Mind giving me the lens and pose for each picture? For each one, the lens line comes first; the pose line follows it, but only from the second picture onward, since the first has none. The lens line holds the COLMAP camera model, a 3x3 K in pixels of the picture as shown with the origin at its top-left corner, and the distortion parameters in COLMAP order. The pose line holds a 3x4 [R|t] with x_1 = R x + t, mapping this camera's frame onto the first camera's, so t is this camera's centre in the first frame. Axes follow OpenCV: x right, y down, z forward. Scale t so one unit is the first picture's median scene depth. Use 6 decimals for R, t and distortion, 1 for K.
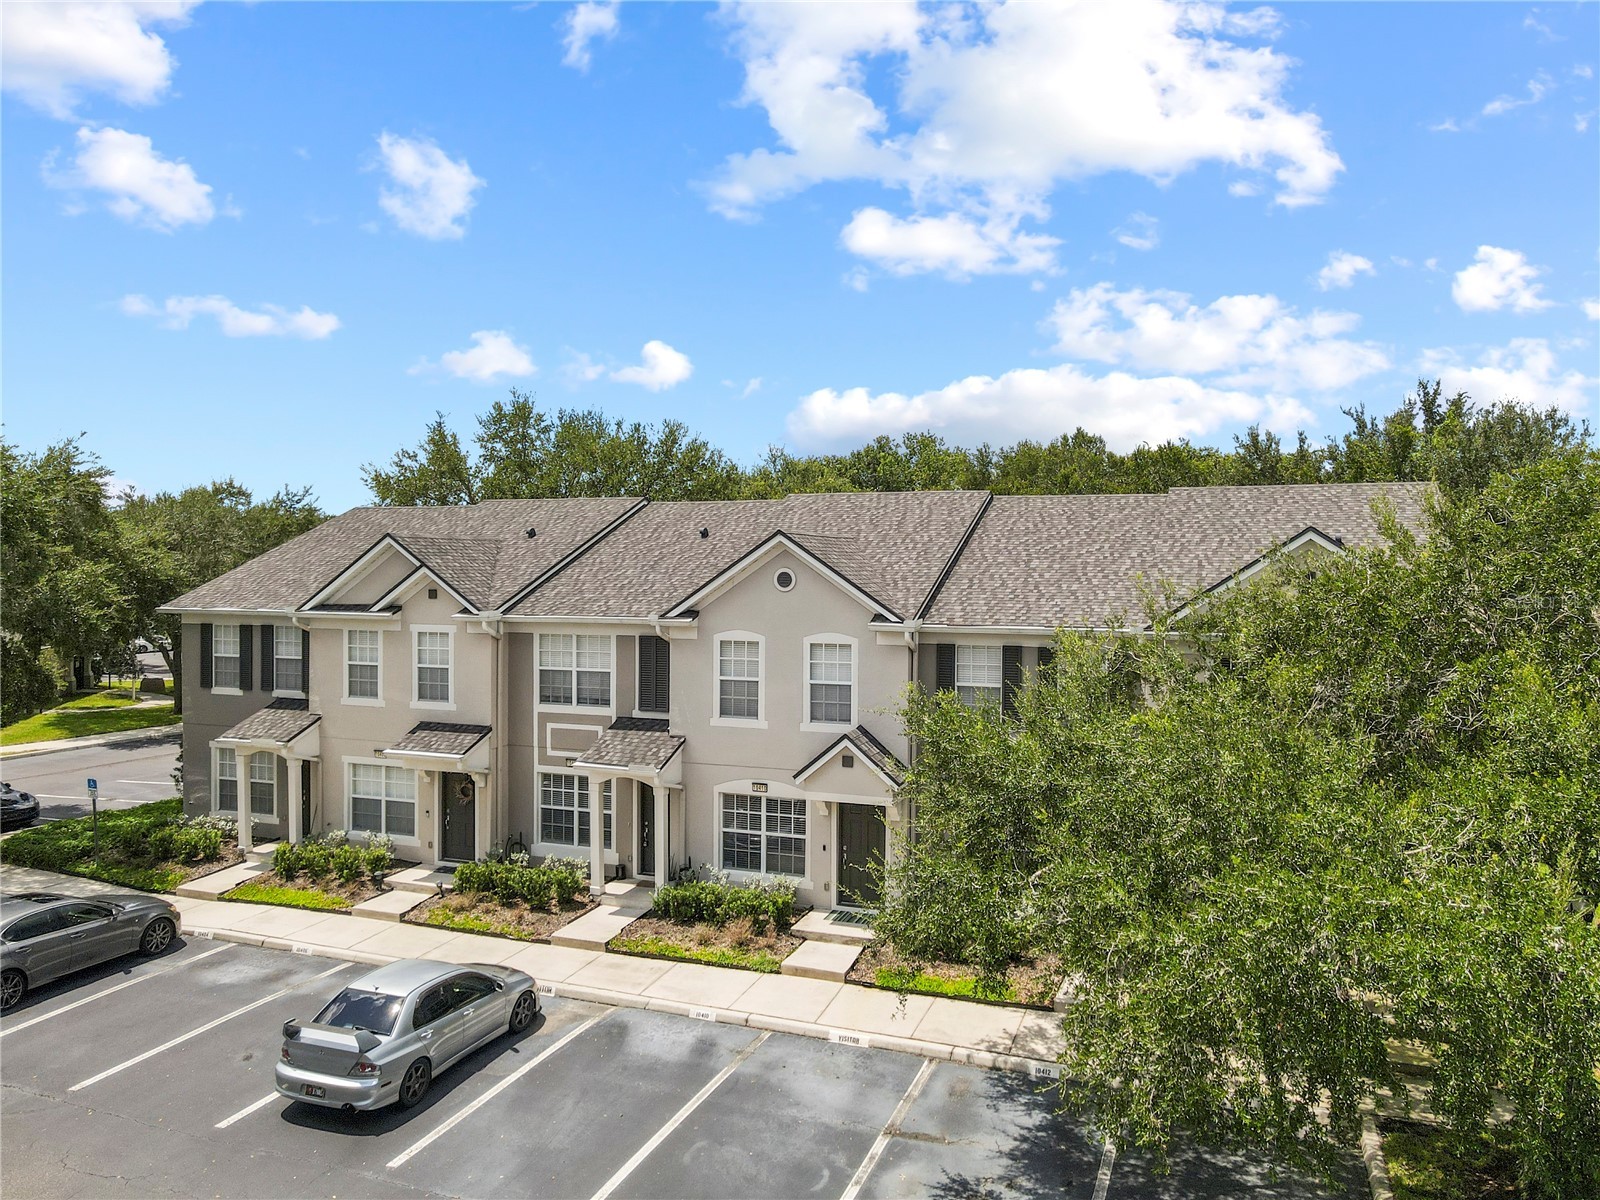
lens RADIAL K [[1178.5, 0, 806.2], [0, 1178.5, 587.0], [0, 0, 1]] dist [-0.004744, 0.040377]
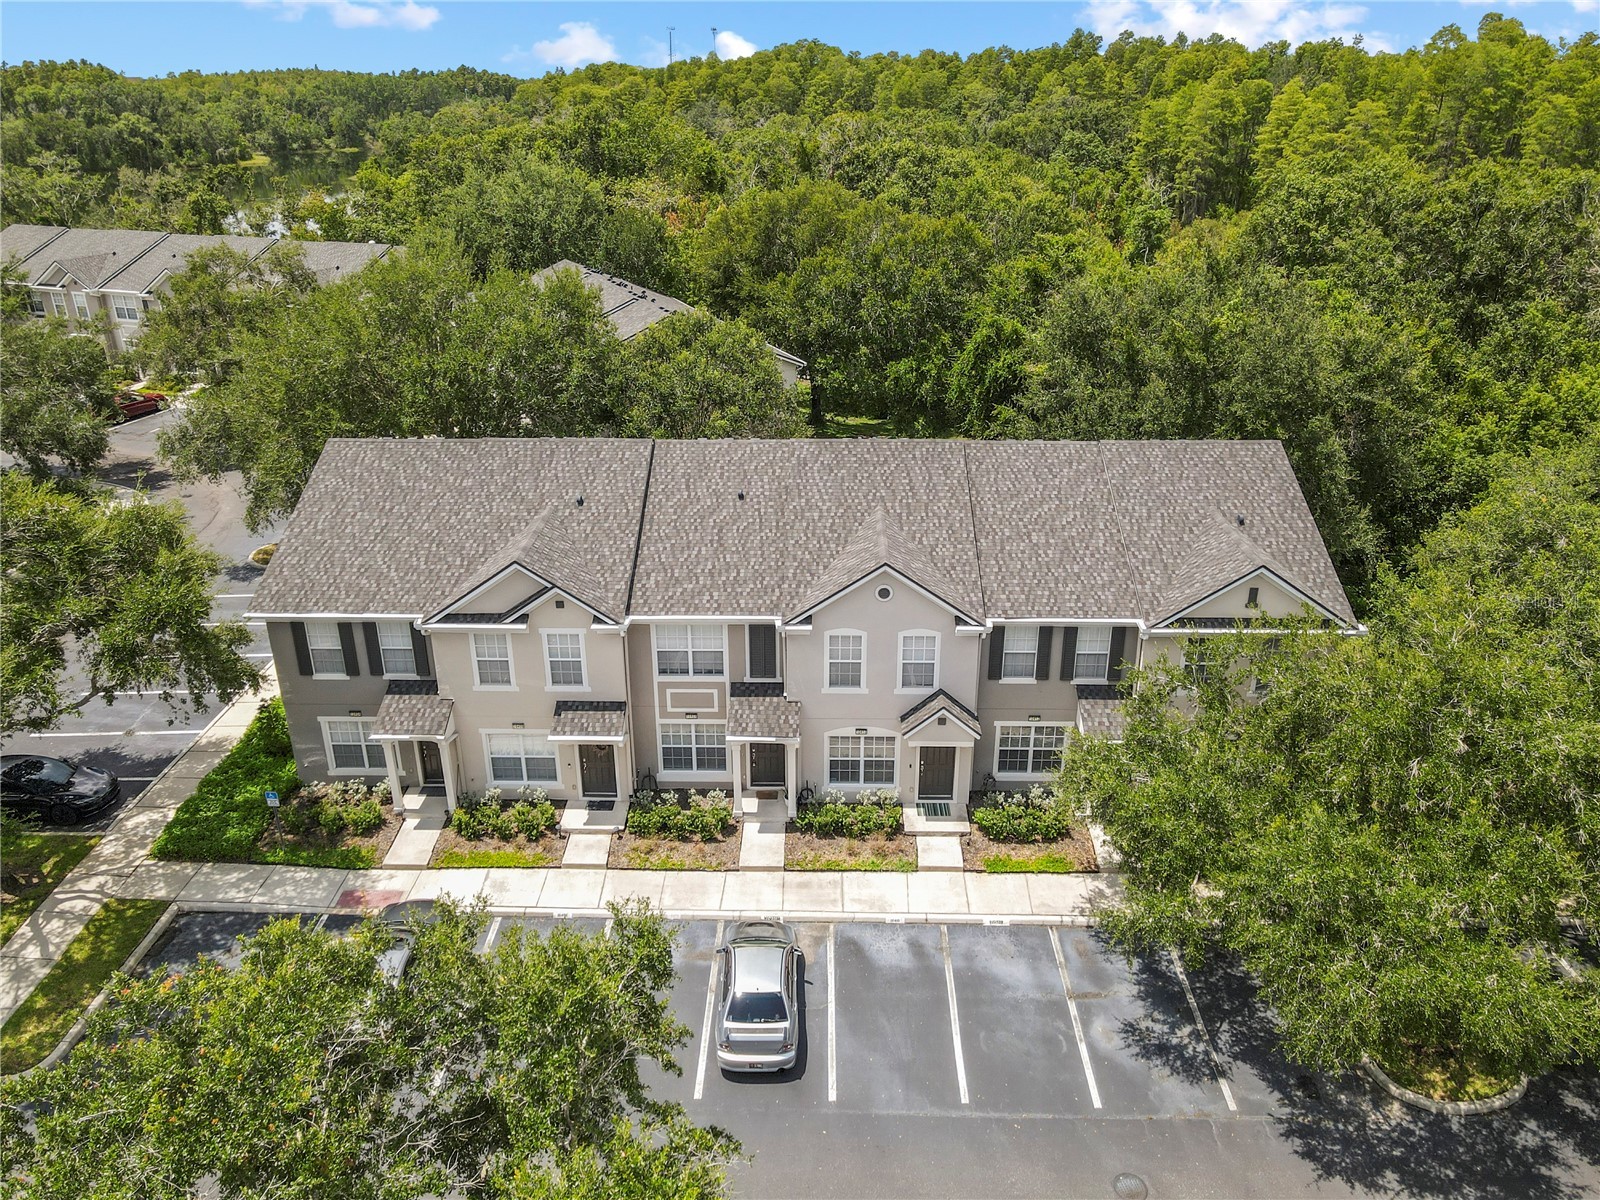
lens RADIAL K [[1178.5, 0, 806.2], [0, 1178.5, 587.0], [0, 0, 1]] dist [-0.004744, 0.040377]
pose [[0.941149, -0.140735, 0.307299, -0.450032], [0.013178, 0.923776, 0.382706, -0.461984], [-0.337736, -0.356134, 0.871265, -0.100995]]
